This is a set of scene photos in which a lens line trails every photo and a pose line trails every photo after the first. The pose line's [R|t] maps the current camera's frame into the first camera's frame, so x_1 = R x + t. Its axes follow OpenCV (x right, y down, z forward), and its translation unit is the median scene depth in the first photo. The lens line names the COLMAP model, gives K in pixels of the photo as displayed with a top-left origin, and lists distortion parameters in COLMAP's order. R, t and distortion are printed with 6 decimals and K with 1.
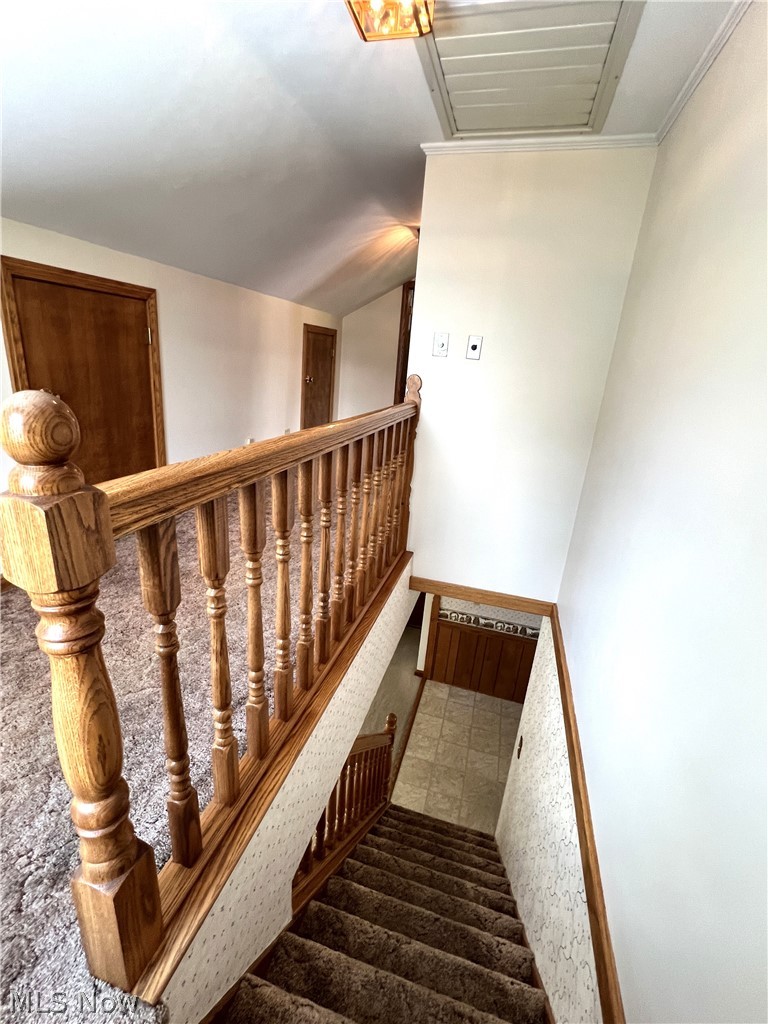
lens RADIAL K [[455.5, 0, 385.1], [0, 455.5, 509.8], [0, 0, 1]] dist [-0.003331, 0.000016]
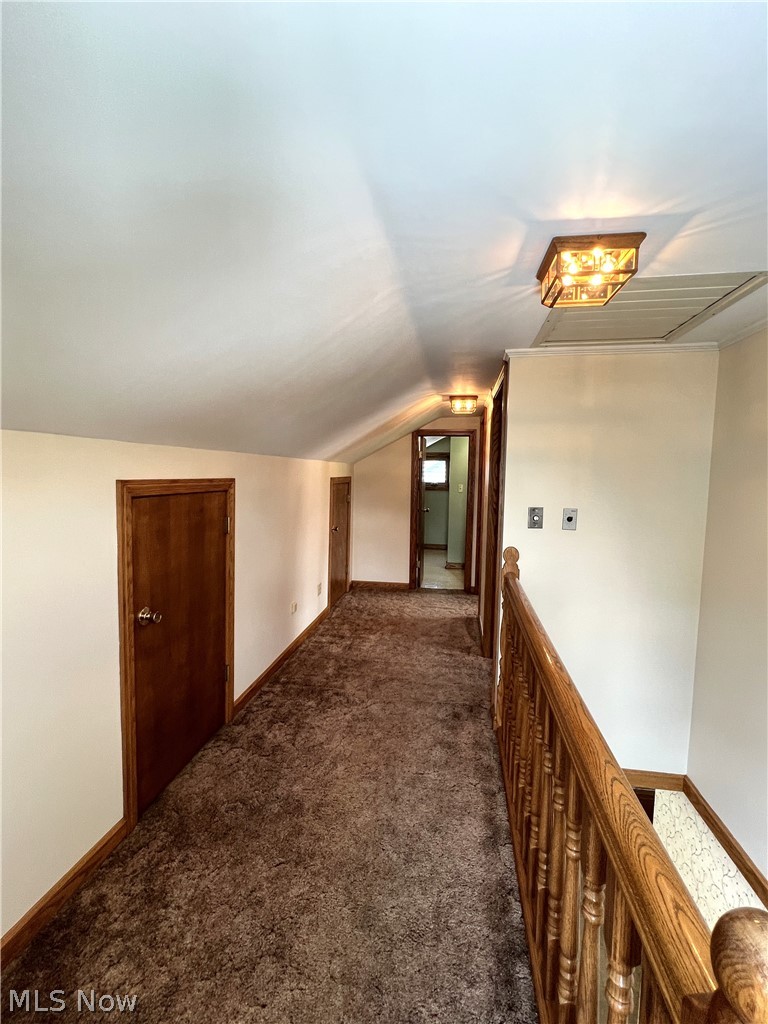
lens RADIAL K [[455.5, 0, 385.1], [0, 455.5, 509.8], [0, 0, 1]] dist [-0.003331, 0.000016]
pose [[0.991050, -0.070031, 0.113647, -0.341390], [0.094293, 0.969871, -0.224629, -0.191958], [-0.094492, 0.233335, 0.967795, 0.044122]]
